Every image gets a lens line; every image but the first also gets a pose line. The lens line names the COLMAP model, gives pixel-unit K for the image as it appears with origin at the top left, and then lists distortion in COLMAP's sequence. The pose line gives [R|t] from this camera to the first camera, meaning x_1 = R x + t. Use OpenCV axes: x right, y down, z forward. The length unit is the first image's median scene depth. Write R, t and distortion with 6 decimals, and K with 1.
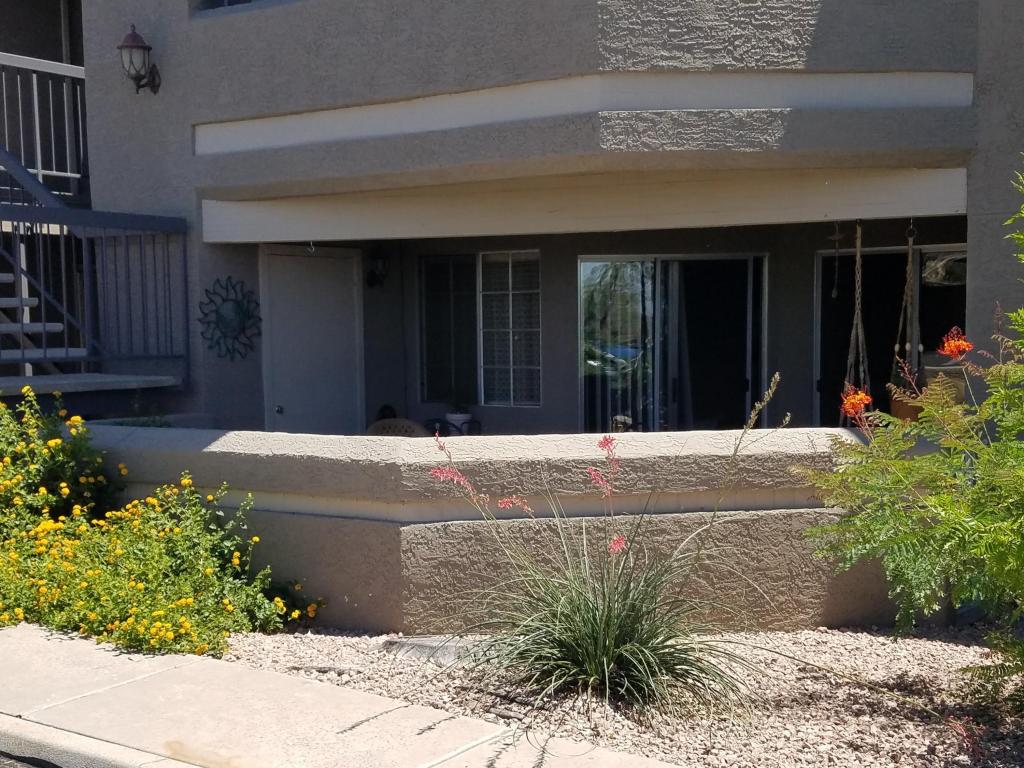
lens RADIAL K [[1395.6, 0, 491.2], [0, 1395.6, 389.9], [0, 0, 1]] dist [0.342119, -0.652782]
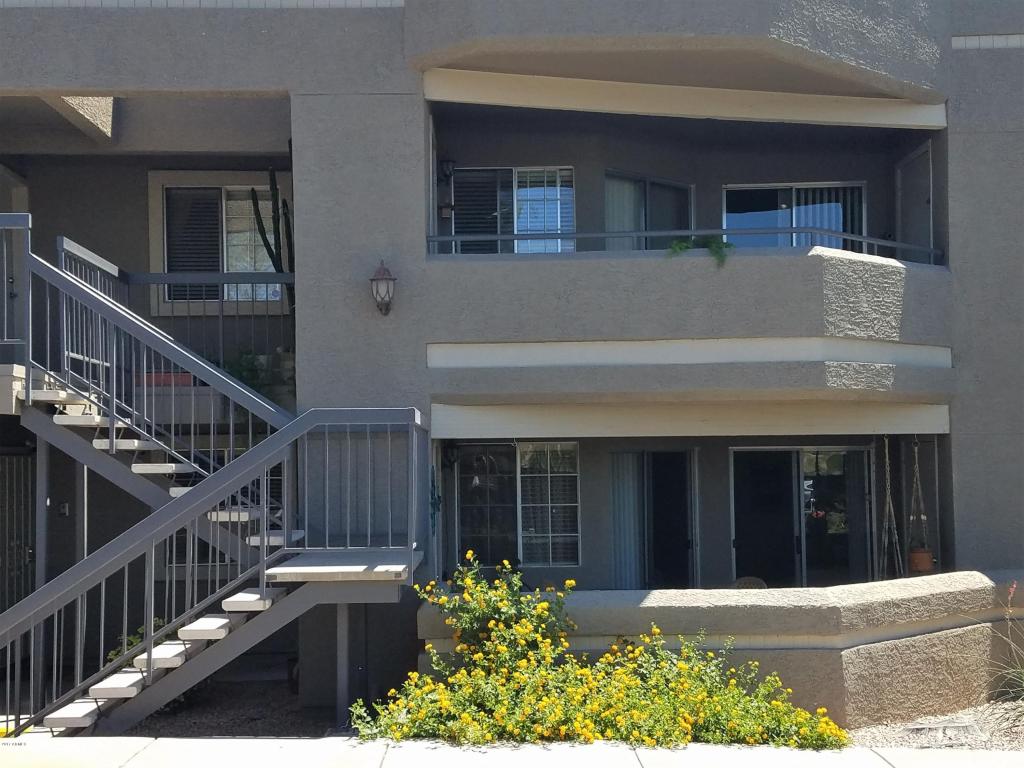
lens RADIAL K [[1395.6, 0, 491.2], [0, 1395.6, 389.9], [0, 0, 1]] dist [0.342119, -0.652782]
pose [[0.810535, 0.030341, 0.584903, -1.062002], [0.034482, 0.994453, -0.099370, -0.030537], [-0.584674, 0.100711, 0.804993, 0.007293]]
